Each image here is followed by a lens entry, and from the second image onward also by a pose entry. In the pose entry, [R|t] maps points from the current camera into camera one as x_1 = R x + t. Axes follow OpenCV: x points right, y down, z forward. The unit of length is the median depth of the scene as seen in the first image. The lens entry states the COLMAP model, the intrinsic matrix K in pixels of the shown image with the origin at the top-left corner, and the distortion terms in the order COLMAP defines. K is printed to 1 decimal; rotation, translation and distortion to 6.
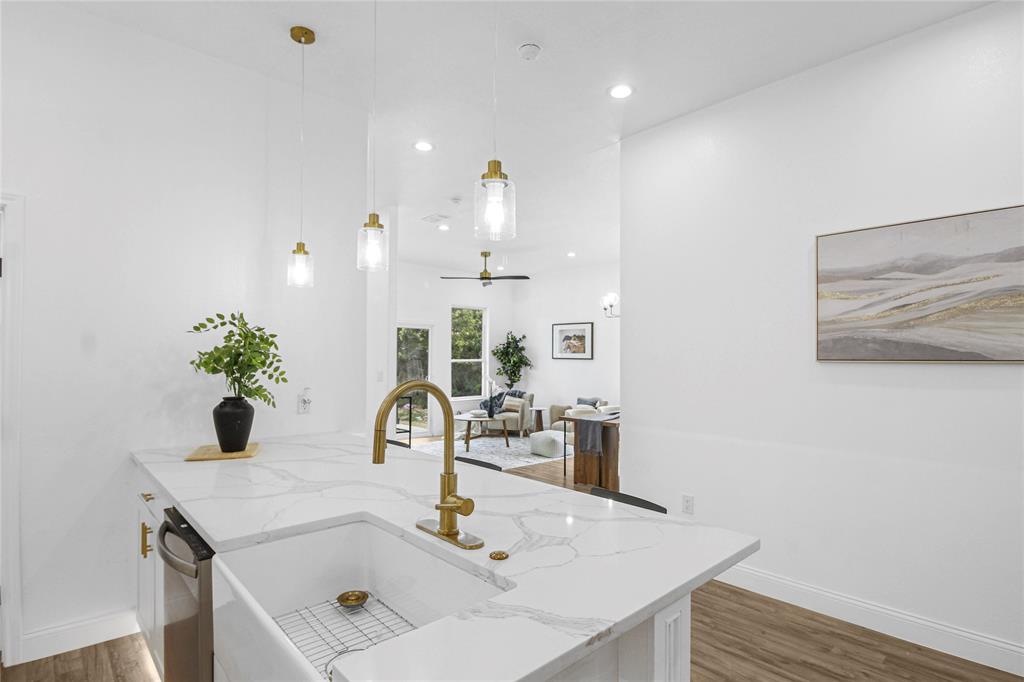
lens RADIAL K [[503.8, 0, 519.4], [0, 503.8, 356.9], [0, 0, 1]] dist [-0.020174, -0.003914]
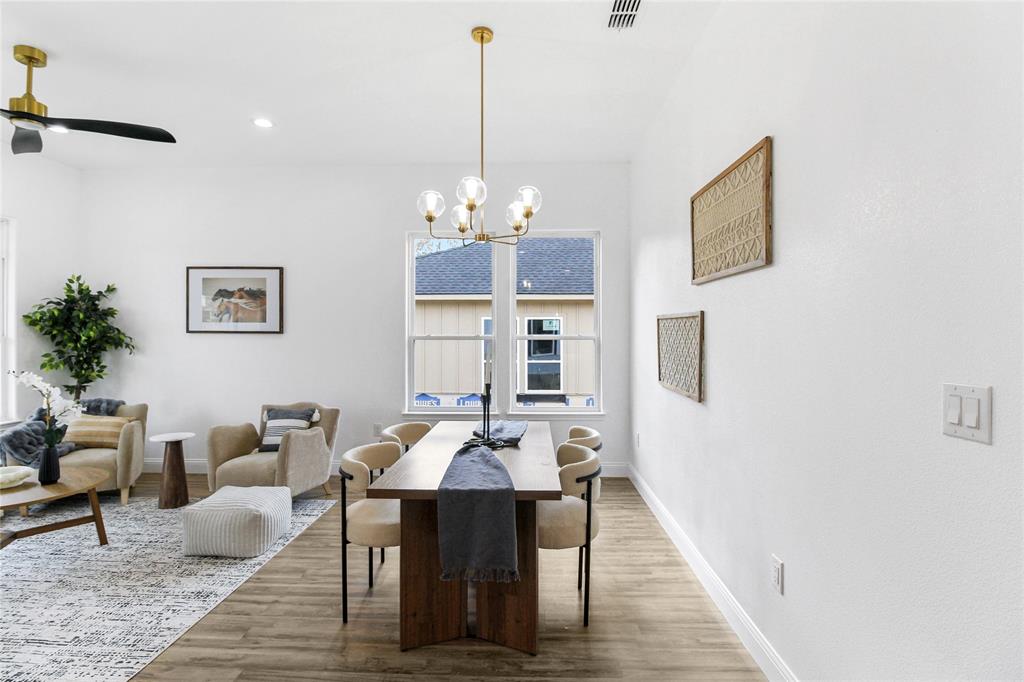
lens RADIAL K [[488.5, 0, 516.2], [0, 488.5, 337.7], [0, 0, 1]] dist [-0.022599, -0.002502]
pose [[0.697240, -0.008214, 0.716791, -0.056804], [0.002112, 0.999954, 0.009404, 0.004891], [-0.716835, -0.005042, 0.697225, 0.413626]]
